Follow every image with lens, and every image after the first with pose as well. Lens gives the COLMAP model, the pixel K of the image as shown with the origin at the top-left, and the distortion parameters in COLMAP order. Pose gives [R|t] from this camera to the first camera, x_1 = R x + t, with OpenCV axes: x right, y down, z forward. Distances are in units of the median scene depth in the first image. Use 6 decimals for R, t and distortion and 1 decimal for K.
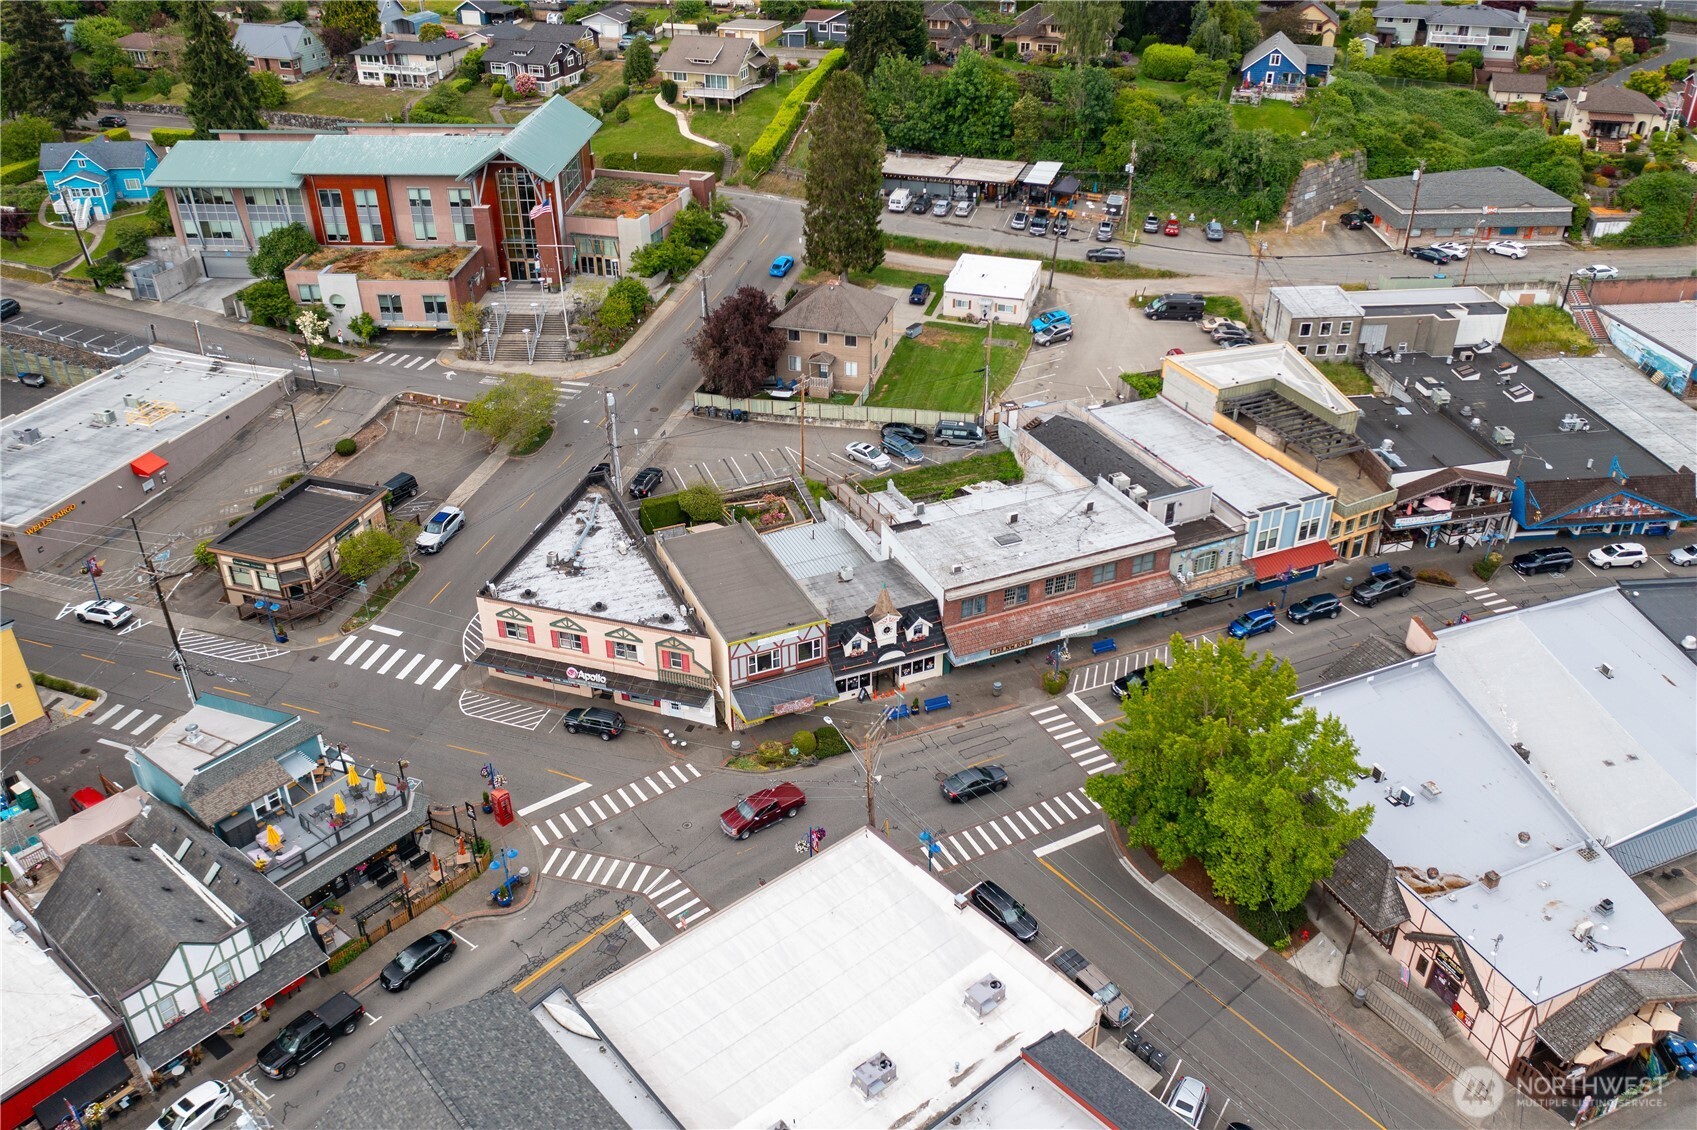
lens RADIAL K [[1338.2, 0, 848.5], [0, 1338.2, 565.0], [0, 0, 1]] dist [-0.017567, 0.009625]
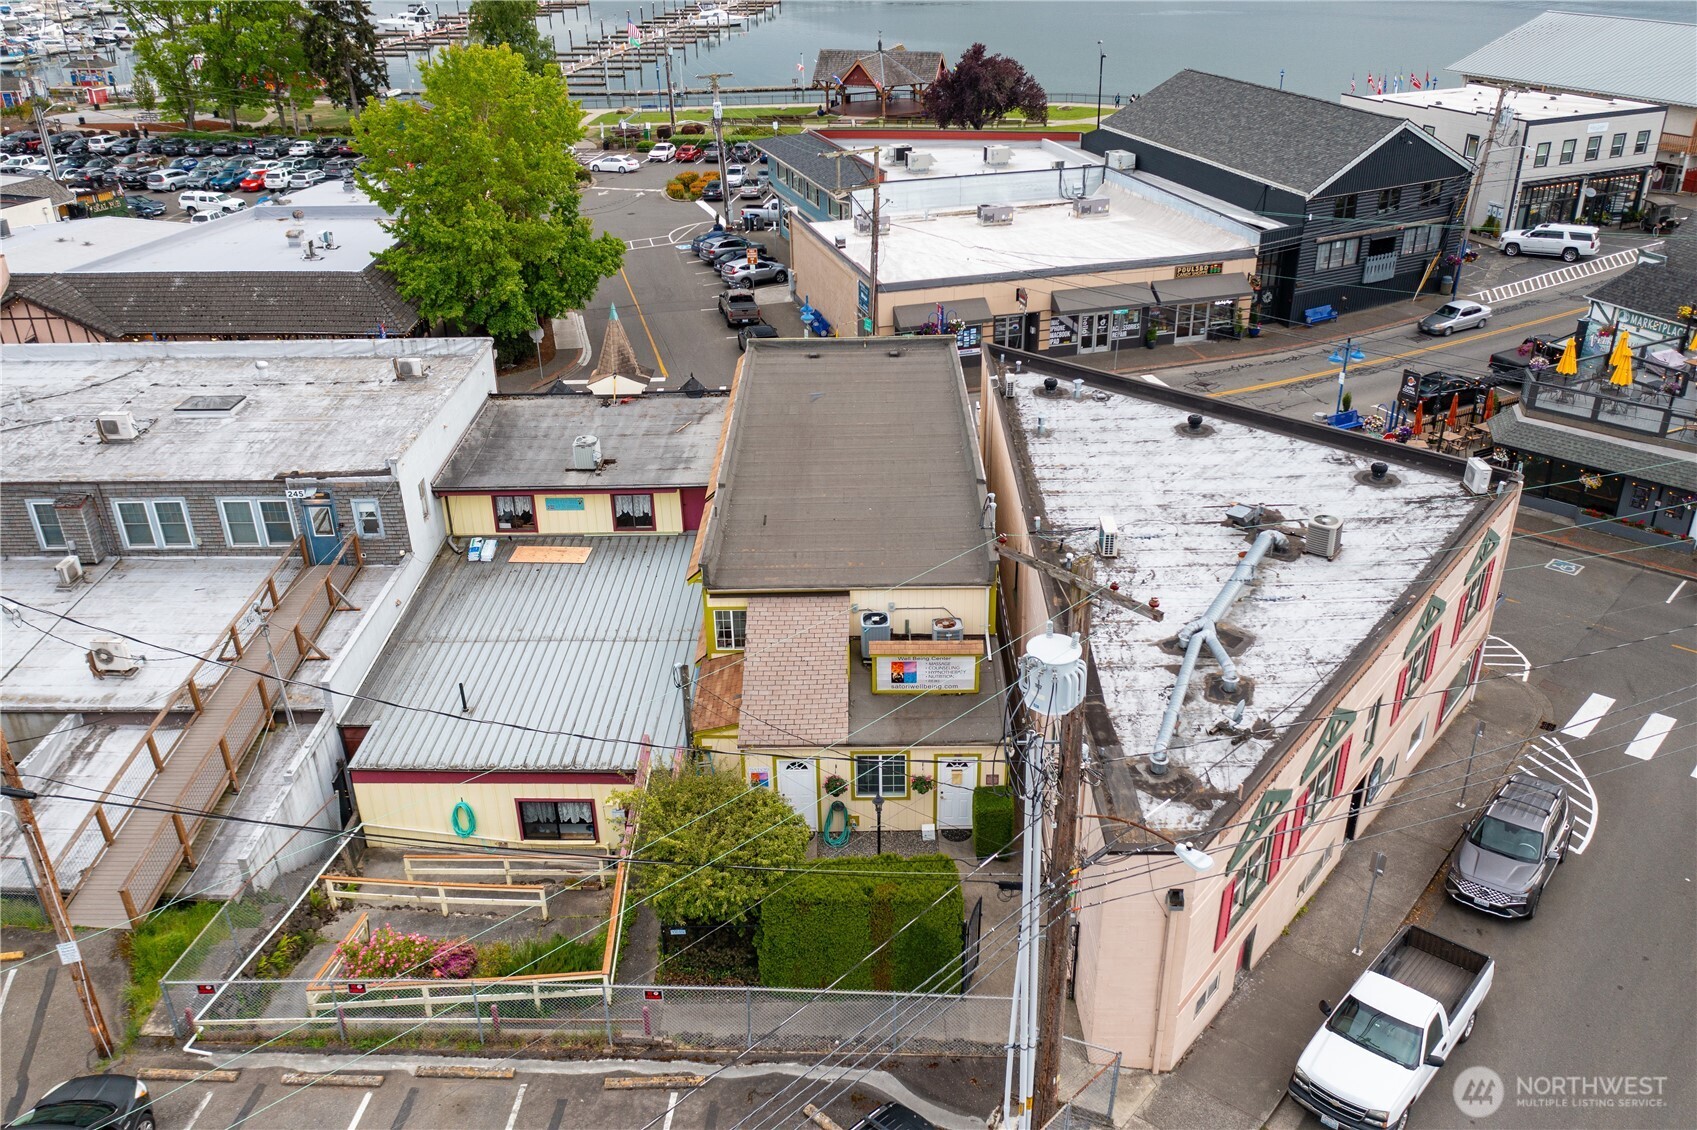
lens RADIAL K [[1338.2, 0, 848.5], [0, 1338.2, 565.0], [0, 0, 1]] dist [-0.017567, 0.009625]
pose [[-0.909680, -0.177387, 0.375521, -0.239990], [0.227655, 0.543263, 0.808108, -0.295170], [-0.347354, 0.820609, -0.453812, 1.199181]]
